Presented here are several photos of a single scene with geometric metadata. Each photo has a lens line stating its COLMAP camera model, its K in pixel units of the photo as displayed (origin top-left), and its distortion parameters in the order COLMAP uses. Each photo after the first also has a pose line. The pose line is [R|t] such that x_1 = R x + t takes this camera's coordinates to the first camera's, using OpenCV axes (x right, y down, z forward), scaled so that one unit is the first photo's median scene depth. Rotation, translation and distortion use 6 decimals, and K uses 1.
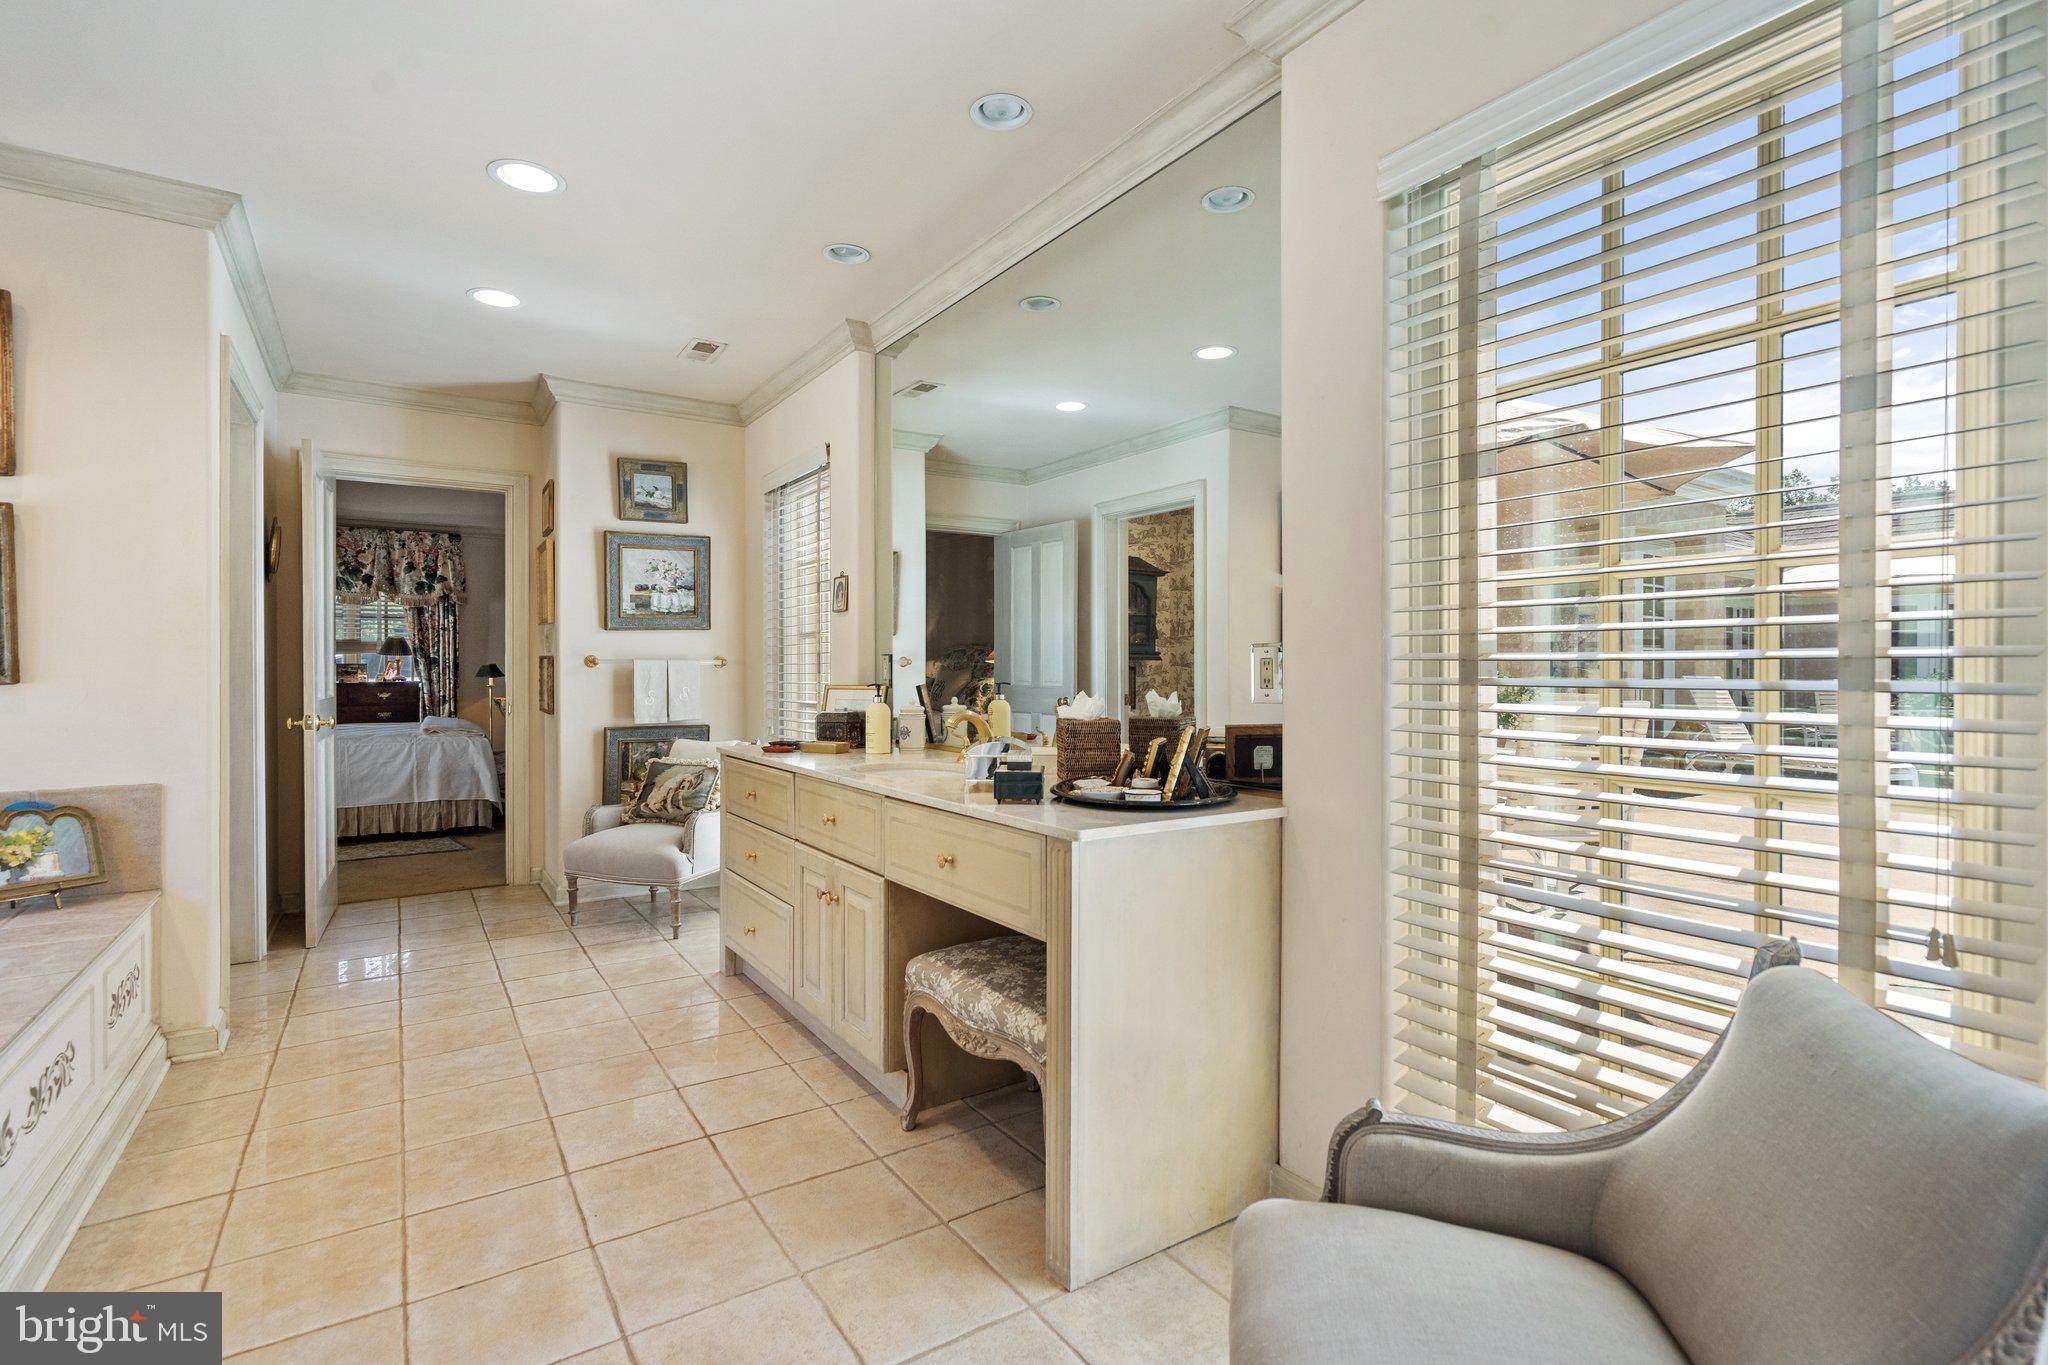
lens RADIAL K [[949.8, 0, 994.2], [0, 949.8, 672.2], [0, 0, 1]] dist [-0.005960, 0.000597]
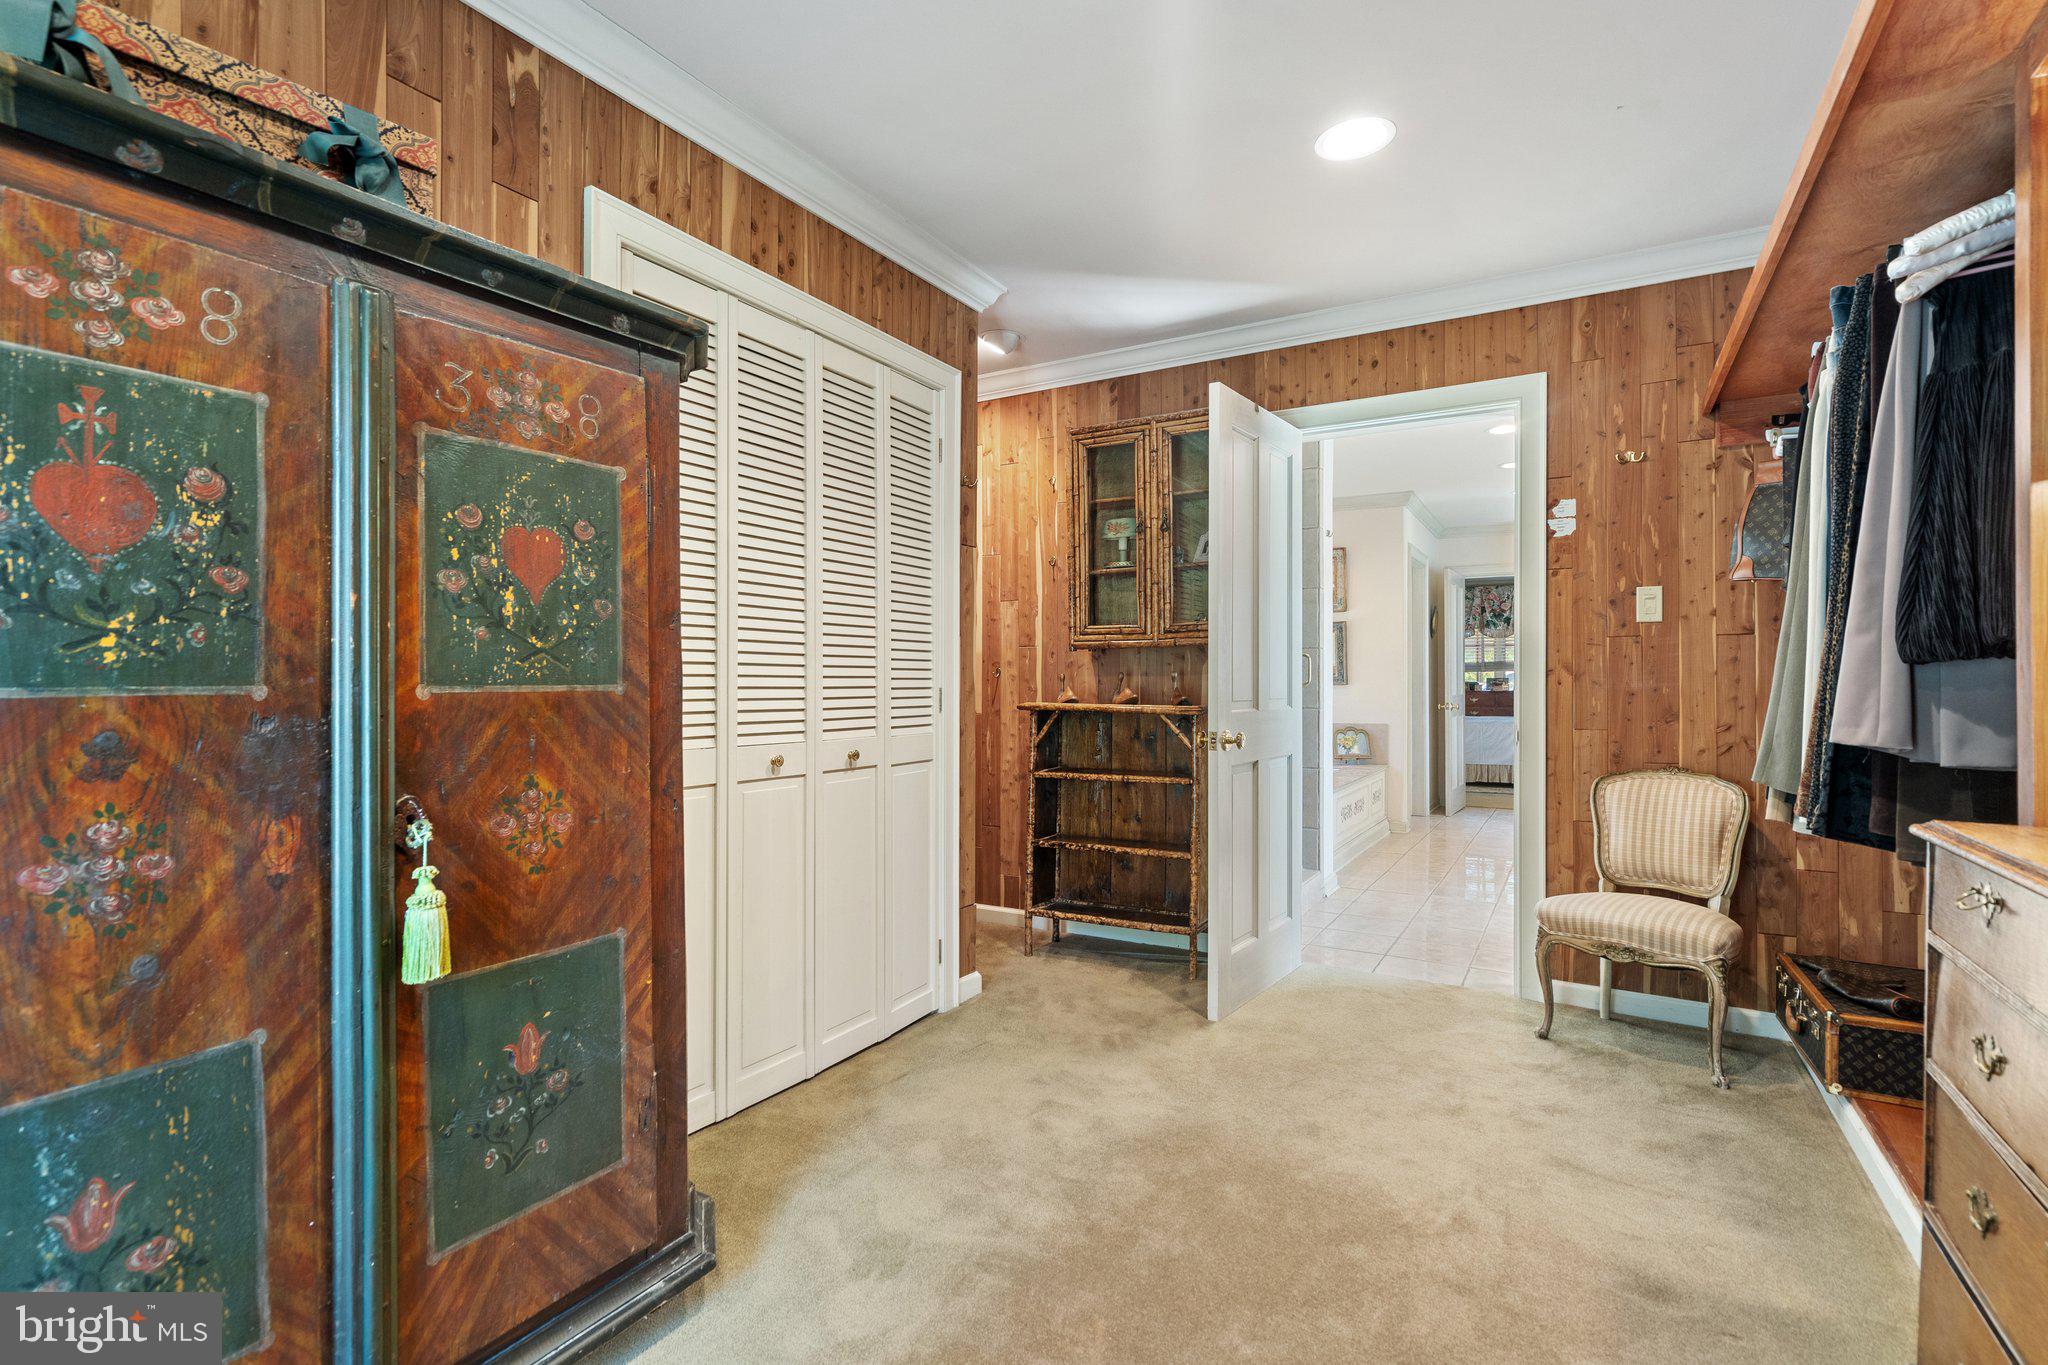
lens RADIAL K [[949.8, 0, 994.2], [0, 949.8, 672.2], [0, 0, 1]] dist [-0.005960, 0.000597]
pose [[0.445184, -0.007992, -0.895403, 0.740763], [-0.010155, 0.999851, -0.013973, 0.011836], [0.895381, 0.015313, 0.445037, -0.860097]]
